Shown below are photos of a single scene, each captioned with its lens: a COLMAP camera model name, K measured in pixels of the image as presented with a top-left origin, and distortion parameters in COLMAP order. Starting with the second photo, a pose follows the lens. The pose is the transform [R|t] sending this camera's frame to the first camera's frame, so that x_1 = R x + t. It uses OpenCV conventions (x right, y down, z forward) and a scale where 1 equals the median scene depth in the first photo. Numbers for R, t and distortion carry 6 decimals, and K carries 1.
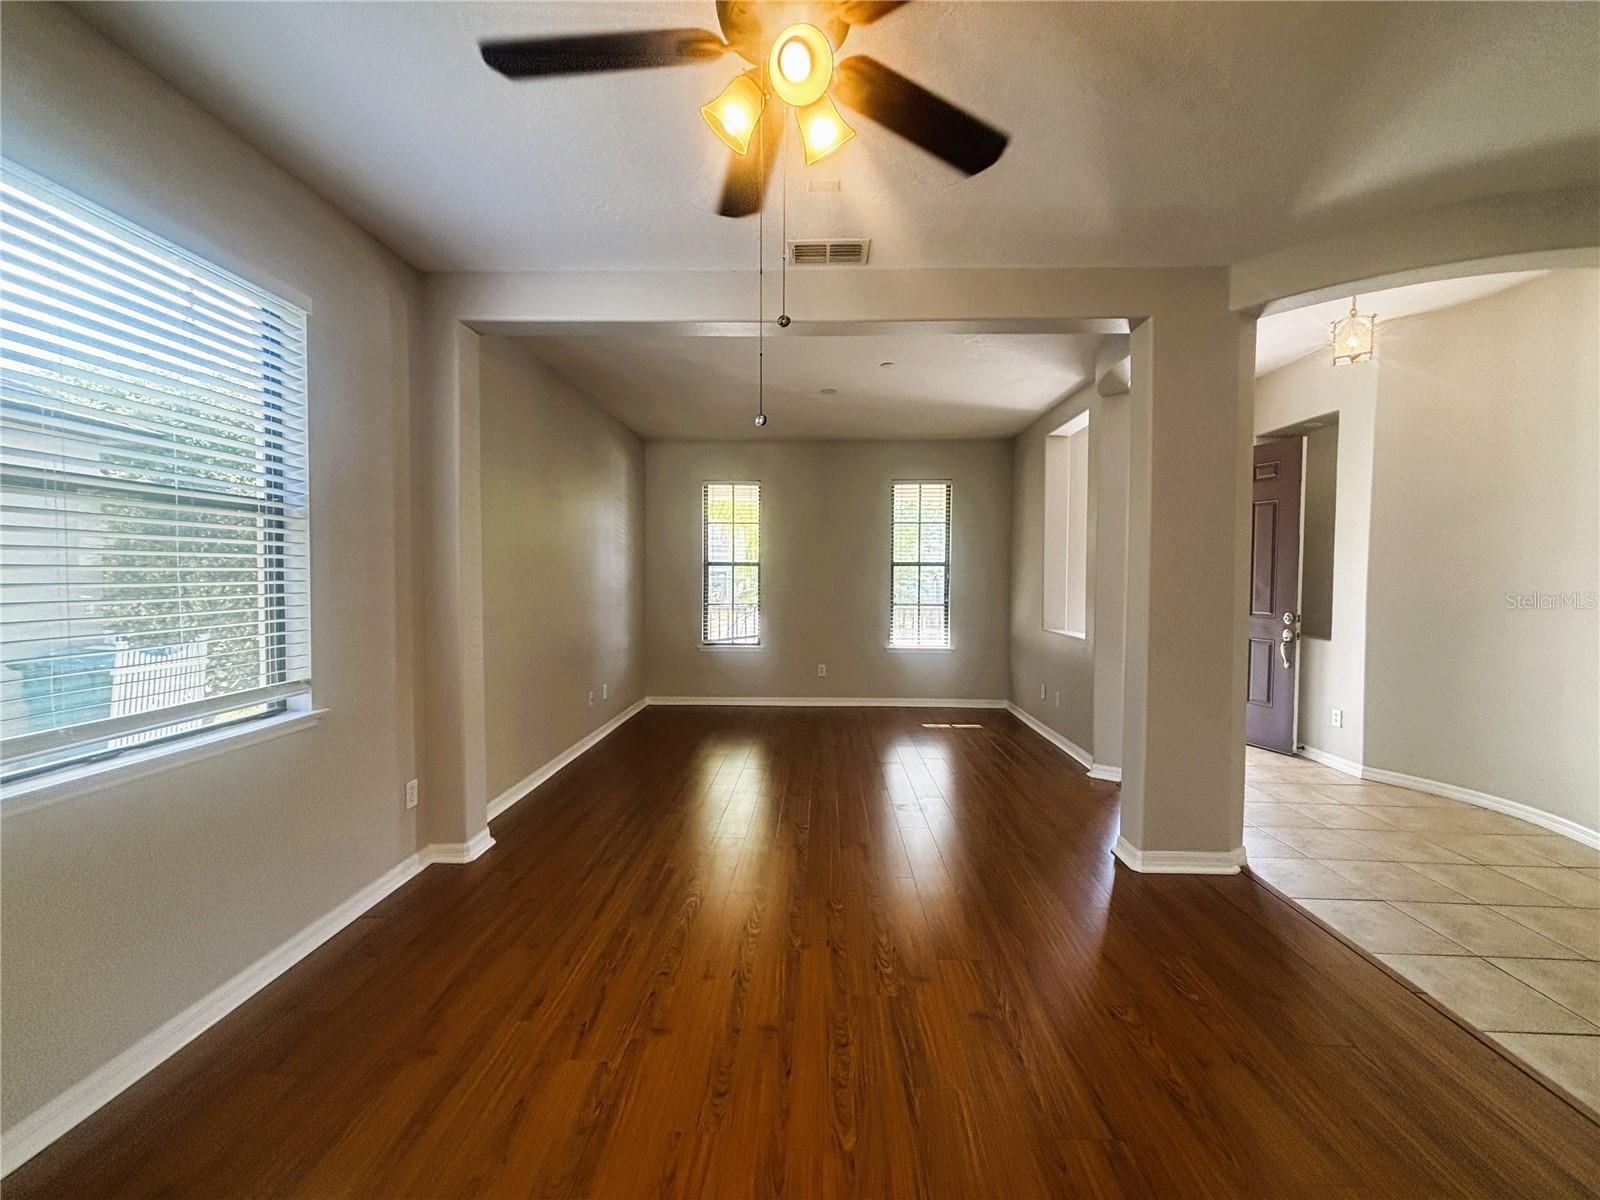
lens RADIAL K [[641.7, 0, 806.9], [0, 641.7, 604.9], [0, 0, 1]] dist [0.000327, -0.000345]
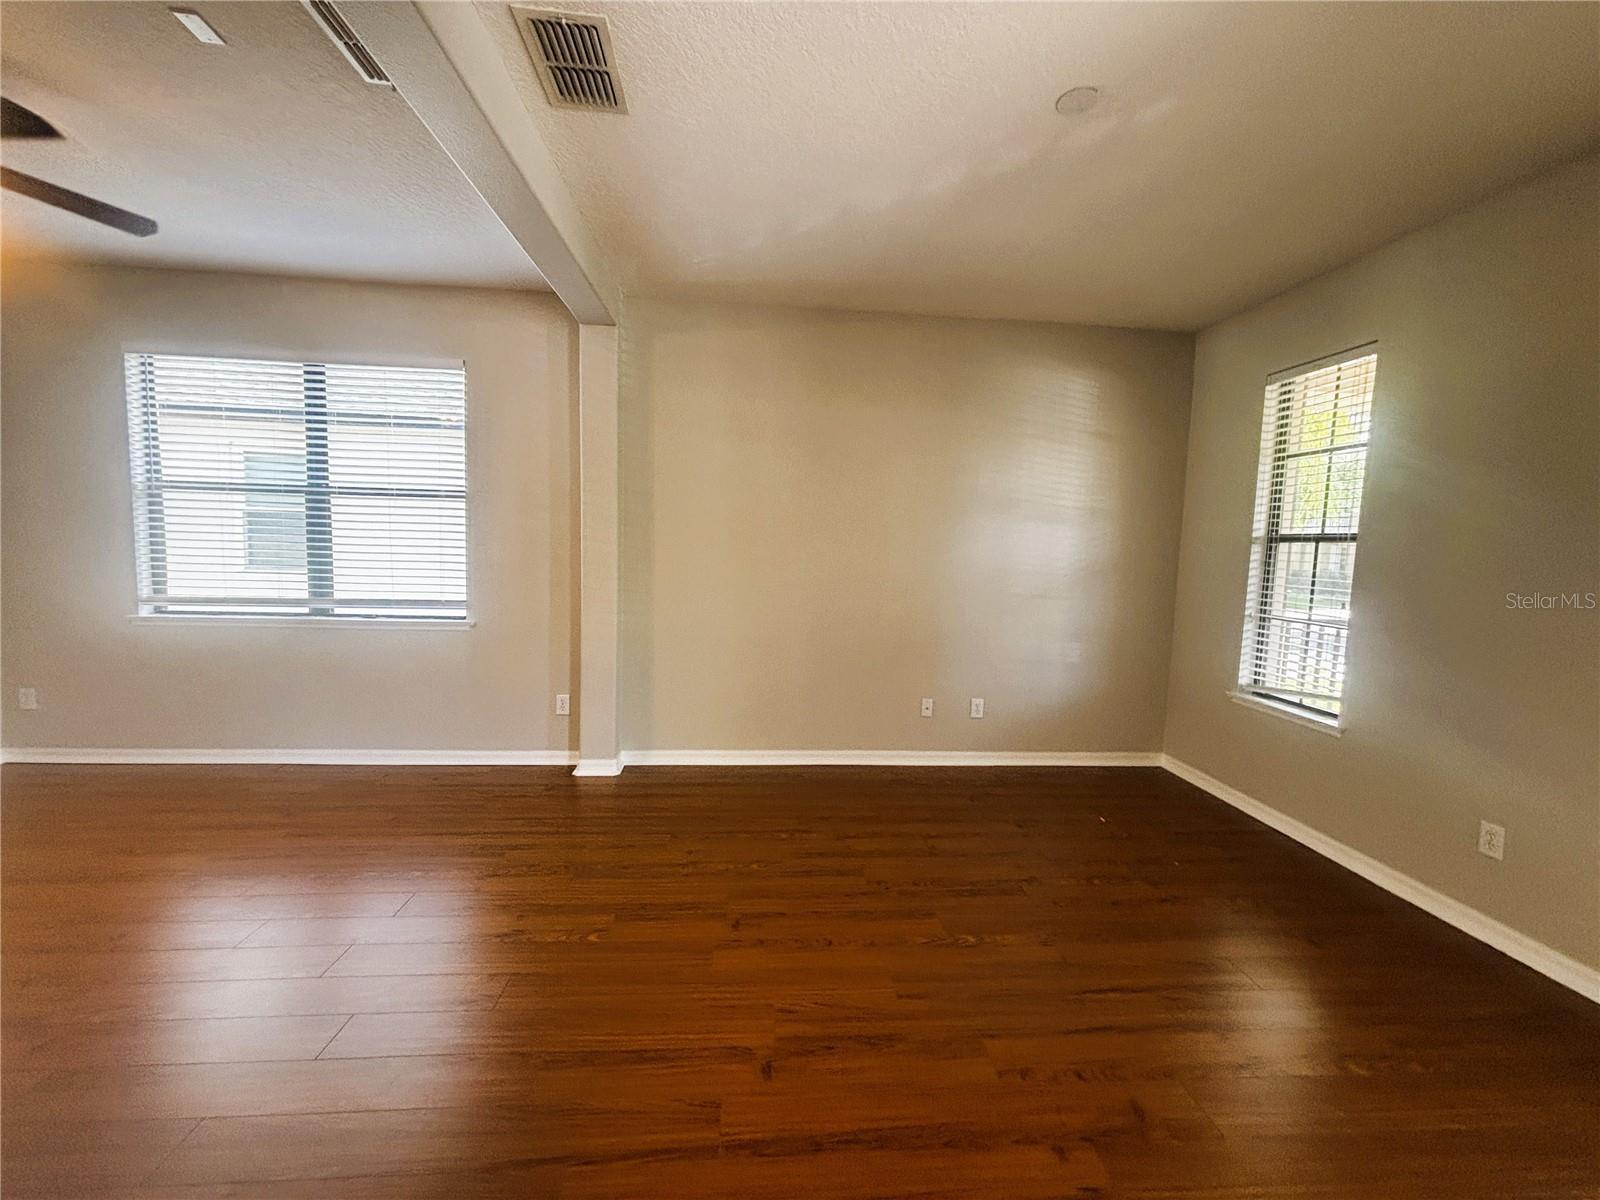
lens RADIAL K [[641.7, 0, 803.3], [0, 641.7, 600.6], [0, 0, 1]] dist [0.000327, -0.000345]
pose [[0.118393, 0.077619, -0.989928, 0.495076], [-0.079450, 0.994484, 0.068474, -0.031282], [0.989783, 0.070543, 0.123907, 0.885960]]
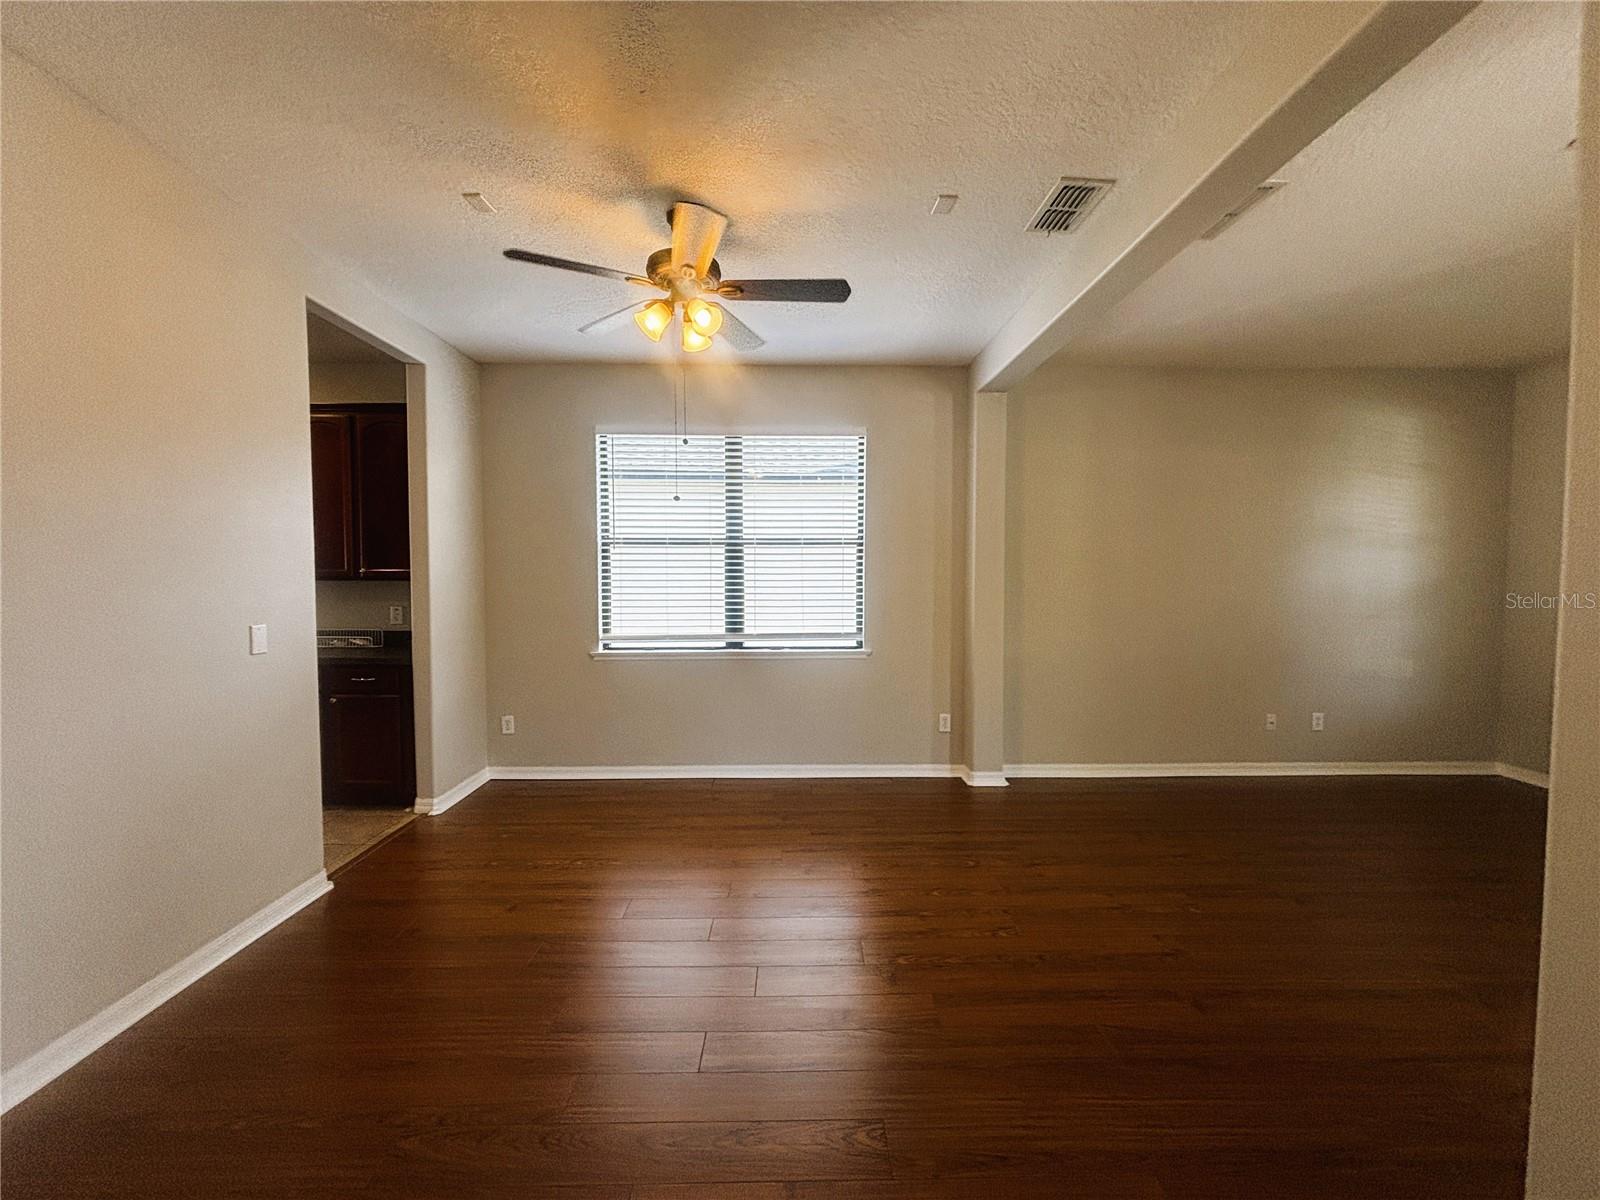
lens RADIAL K [[641.7, 0, 797.5], [0, 641.7, 594.8], [0, 0, 1]] dist [0.000327, -0.000345]
pose [[0.044083, 0.037016, -0.998342, 0.572665], [-0.049826, 0.998151, 0.034809, -0.024411], [0.997785, 0.048209, 0.045846, 0.389272]]
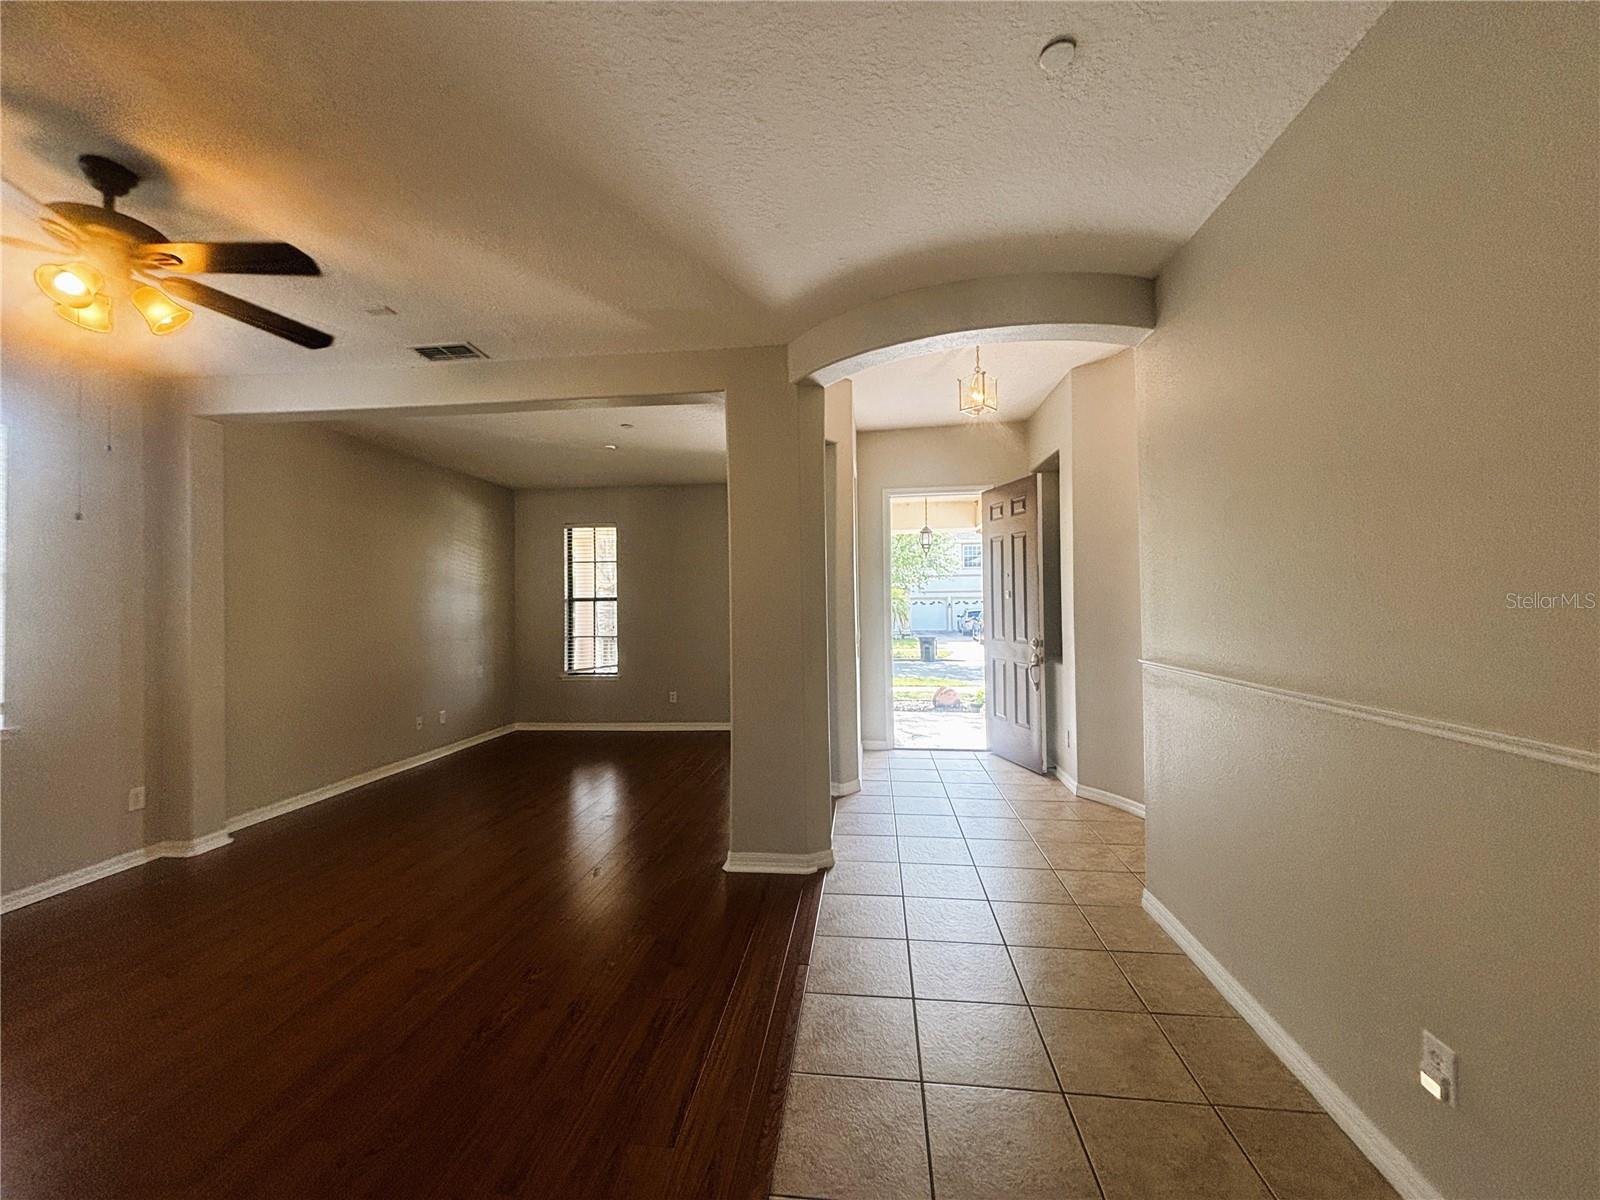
lens RADIAL K [[641.7, 0, 804.9], [0, 641.7, 598.1], [0, 0, 1]] dist [0.000327, -0.000345]
pose [[0.996990, -0.020074, -0.074881, 0.508142], [0.015781, 0.998221, -0.057488, 0.003040], [0.075902, 0.056133, 0.995534, -0.094725]]
